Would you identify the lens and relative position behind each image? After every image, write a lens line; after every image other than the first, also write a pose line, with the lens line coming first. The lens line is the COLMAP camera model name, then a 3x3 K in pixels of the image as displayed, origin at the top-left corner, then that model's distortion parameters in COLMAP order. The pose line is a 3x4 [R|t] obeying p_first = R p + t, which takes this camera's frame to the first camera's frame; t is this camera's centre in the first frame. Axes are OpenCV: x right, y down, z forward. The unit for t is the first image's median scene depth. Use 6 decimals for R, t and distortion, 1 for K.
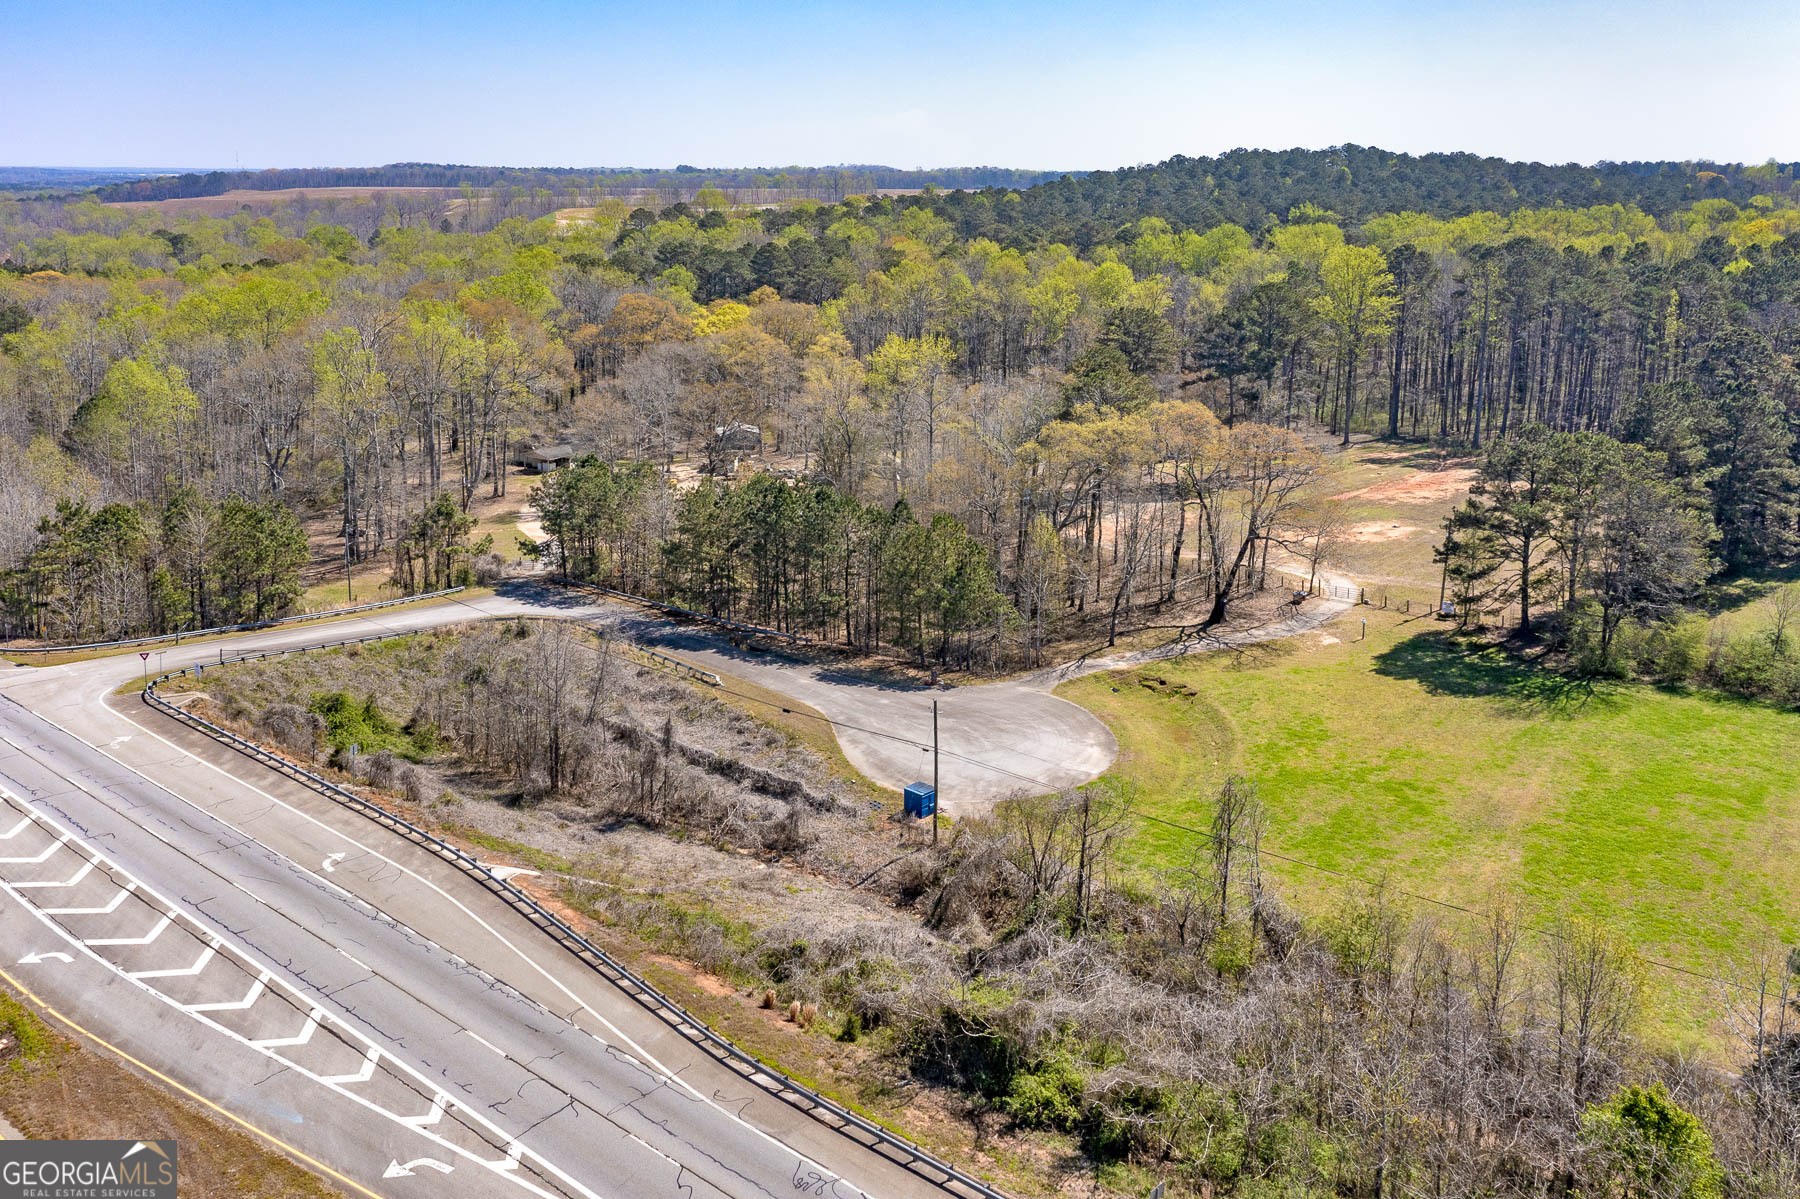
lens RADIAL K [[1465.1, 0, 898.1], [0, 1465.1, 592.9], [0, 0, 1]] dist [-0.008687, 0.007466]
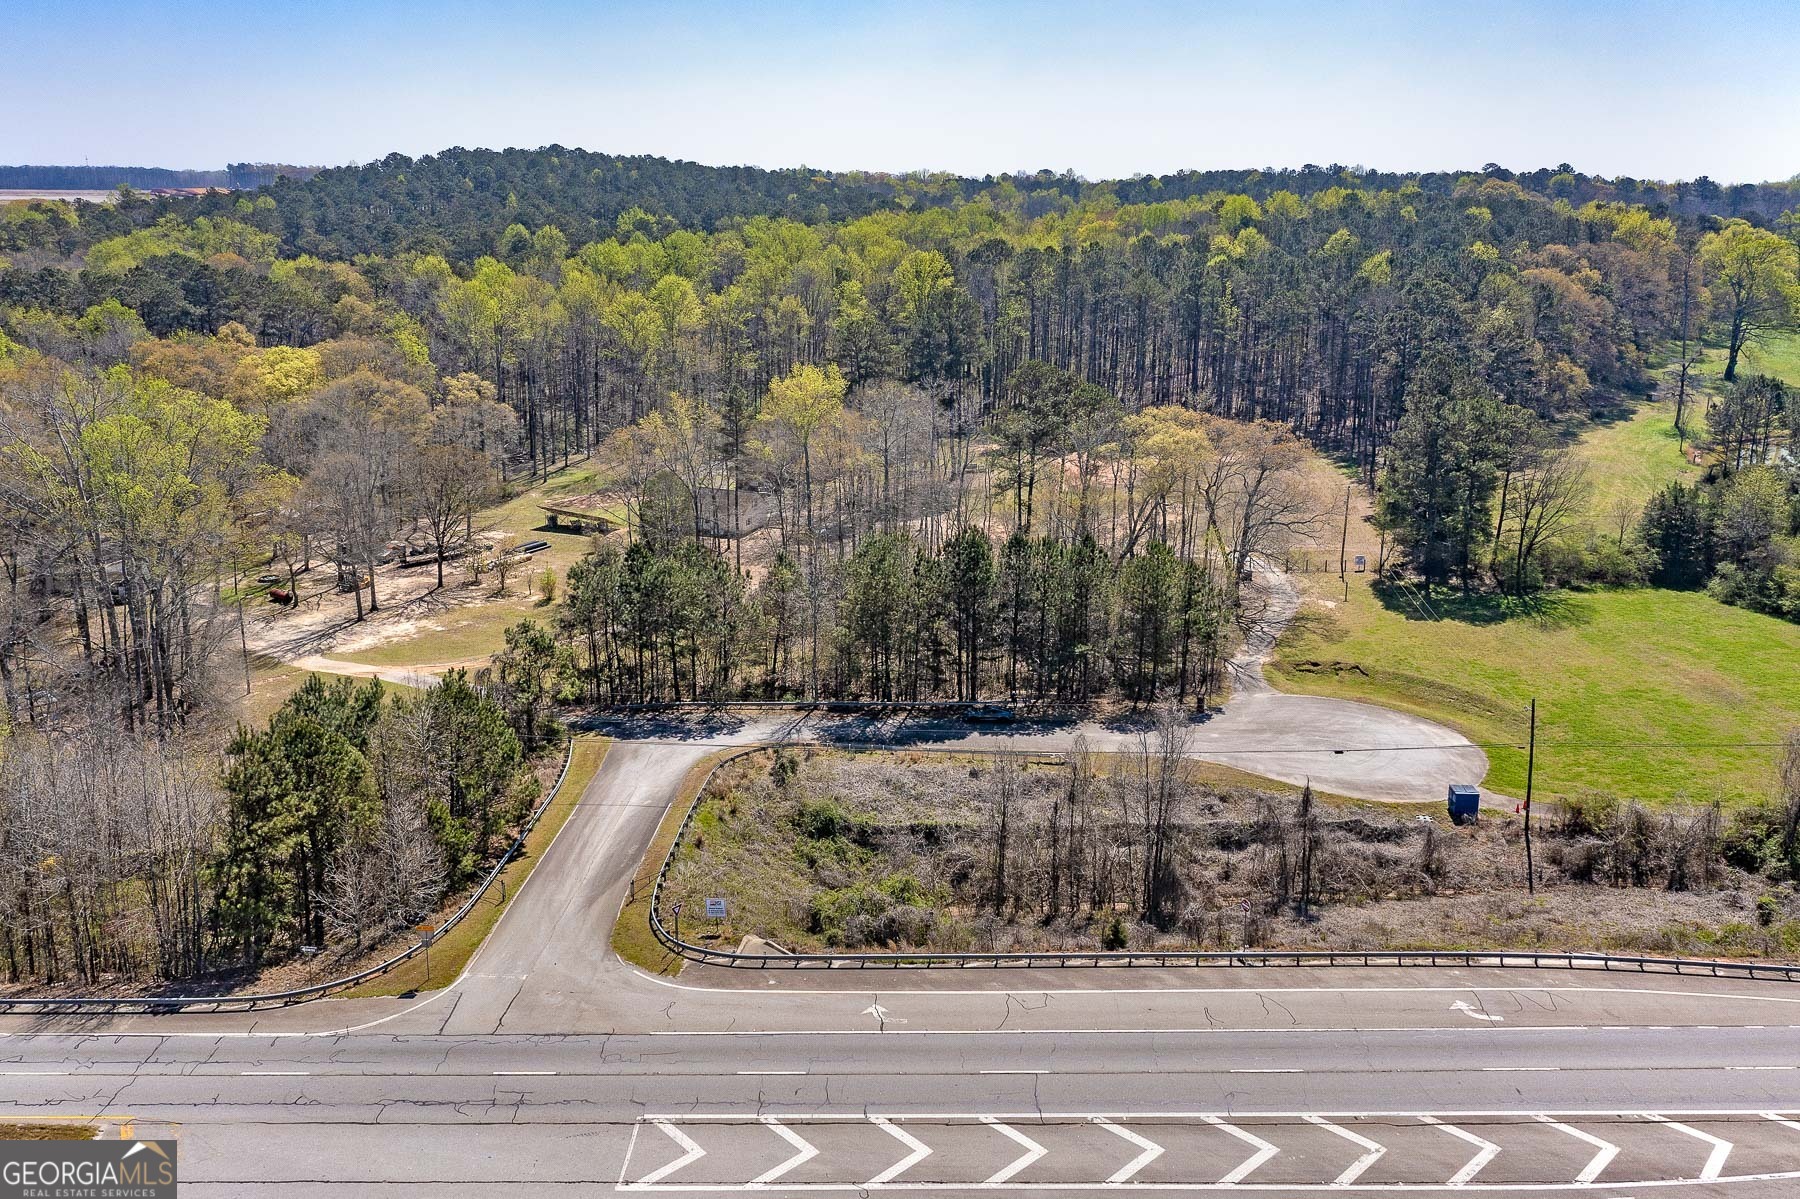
lens RADIAL K [[1465.1, 0, 888.2], [0, 1465.1, 602.8], [0, 0, 1]] dist [-0.008687, 0.007466]
pose [[0.752111, -0.165085, 0.638025, -0.245955], [0.157759, 0.985070, 0.068913, -0.036682], [-0.639875, 0.048824, 0.766926, 0.116883]]
